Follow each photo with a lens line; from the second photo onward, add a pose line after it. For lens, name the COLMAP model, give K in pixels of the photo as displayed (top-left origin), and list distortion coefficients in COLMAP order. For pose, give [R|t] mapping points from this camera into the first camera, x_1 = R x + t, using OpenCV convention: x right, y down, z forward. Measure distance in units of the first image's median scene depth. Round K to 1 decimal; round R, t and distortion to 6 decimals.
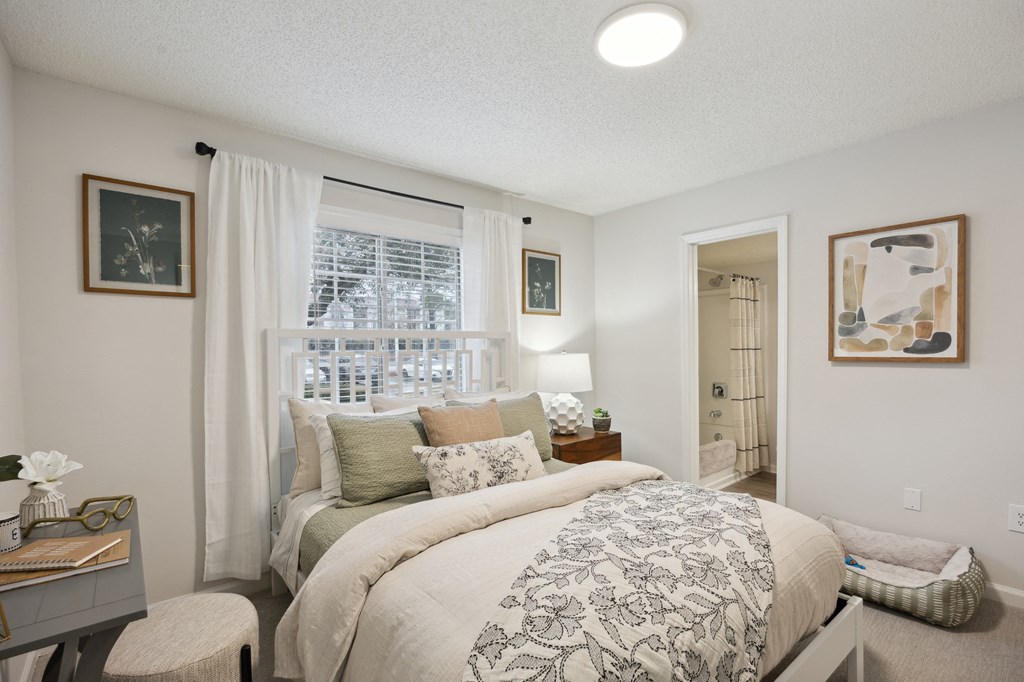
lens RADIAL K [[463.6, 0, 510.3], [0, 463.6, 345.7], [0, 0, 1]] dist [-0.004268, -0.000074]
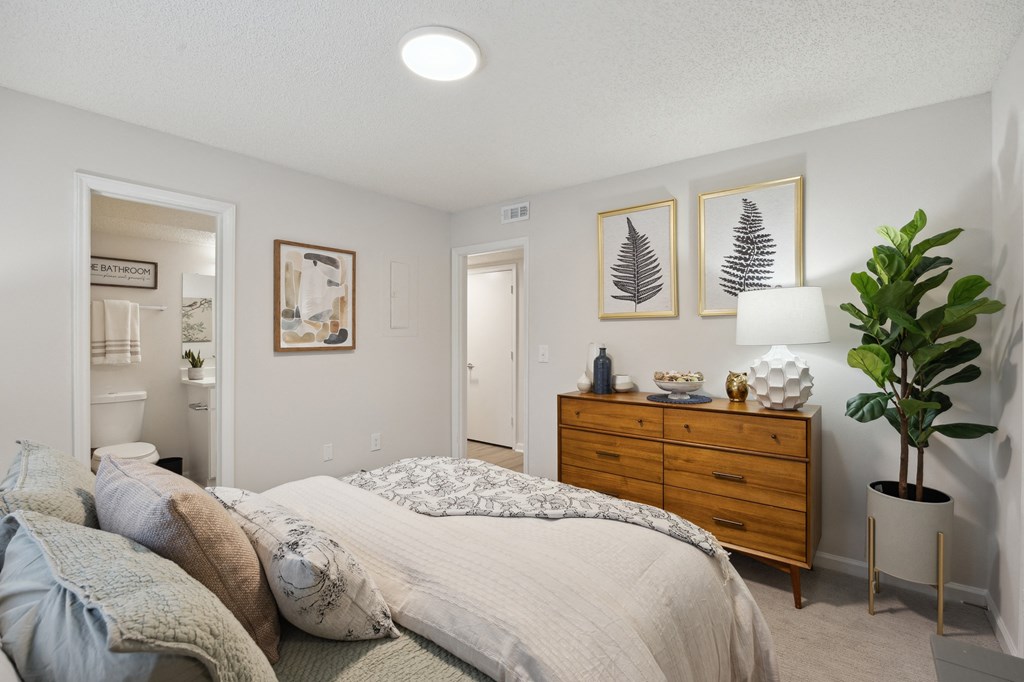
lens RADIAL K [[463.6, 0, 514.5], [0, 463.6, 335.2], [0, 0, 1]] dist [-0.004268, -0.000074]
pose [[-0.214970, 0.007924, 0.976589, -0.576304], [0.003822, 0.999966, -0.007272, 0.003396], [-0.976613, 0.002169, -0.214993, 0.759918]]
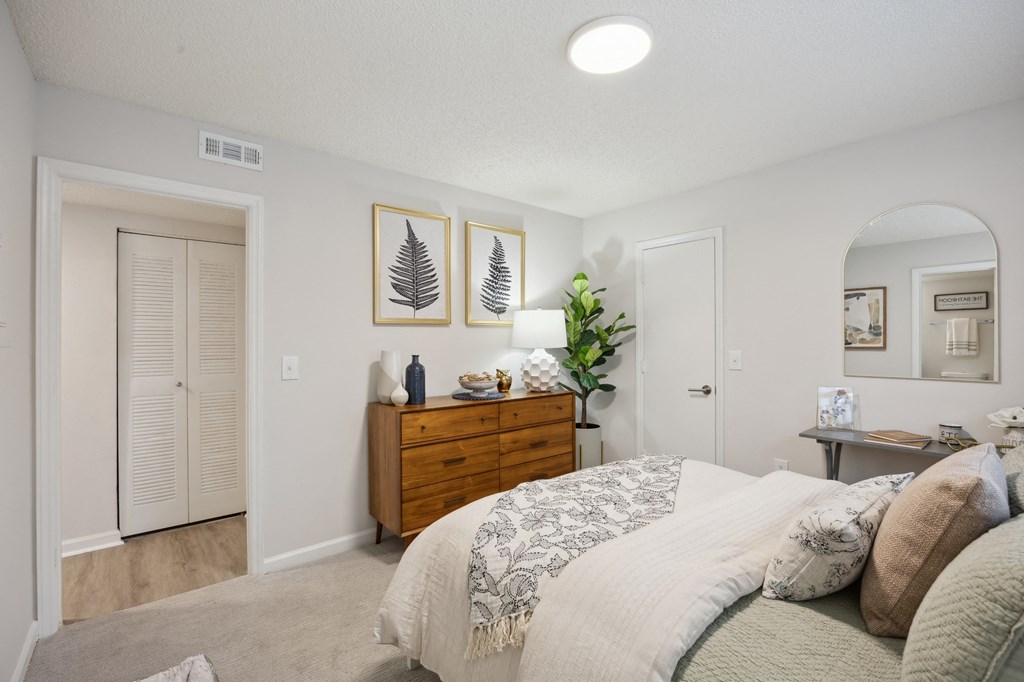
lens RADIAL K [[463.6, 0, 518.0], [0, 463.6, 339.8], [0, 0, 1]] dist [-0.004268, -0.000074]
pose [[-0.999503, 0.012966, -0.028745, 0.371299], [0.012964, 0.999916, 0.000252, -0.005862], [0.028746, -0.000121, -0.999587, 1.441563]]
